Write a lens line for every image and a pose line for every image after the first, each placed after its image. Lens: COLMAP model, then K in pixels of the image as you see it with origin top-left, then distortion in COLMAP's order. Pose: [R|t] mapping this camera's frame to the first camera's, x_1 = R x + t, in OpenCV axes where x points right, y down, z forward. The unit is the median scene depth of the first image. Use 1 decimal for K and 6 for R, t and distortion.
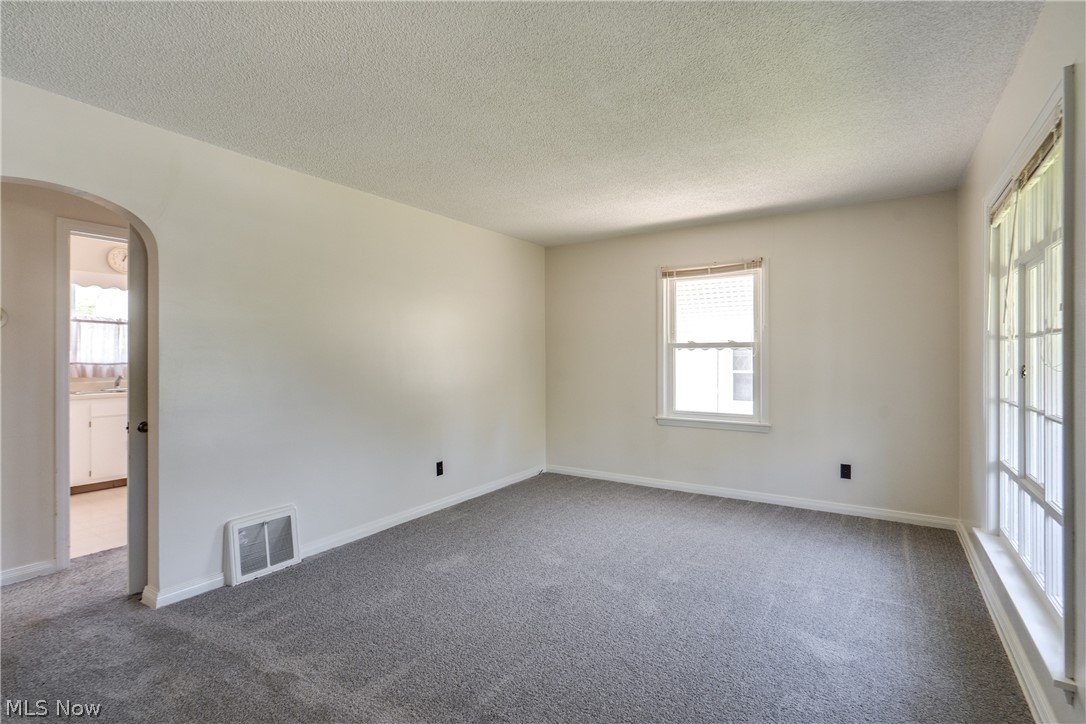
lens RADIAL K [[496.3, 0, 514.9], [0, 496.3, 359.6], [0, 0, 1]] dist [-0.012838, 0.002730]
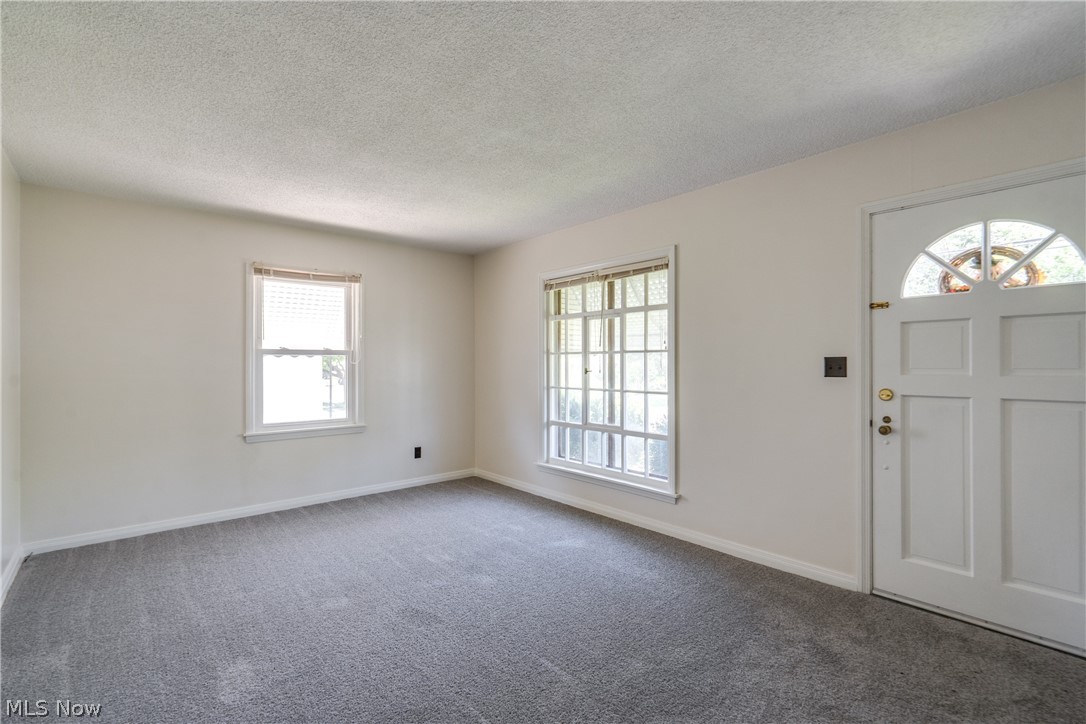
lens RADIAL K [[496.3, 0, 548.5], [0, 496.3, 364.1], [0, 0, 1]] dist [-0.012838, 0.002730]
pose [[0.261541, -0.001526, 0.965191, -0.440870], [0.008656, 0.999962, -0.000764, -0.000929], [-0.965154, 0.008555, 0.261544, 0.294144]]
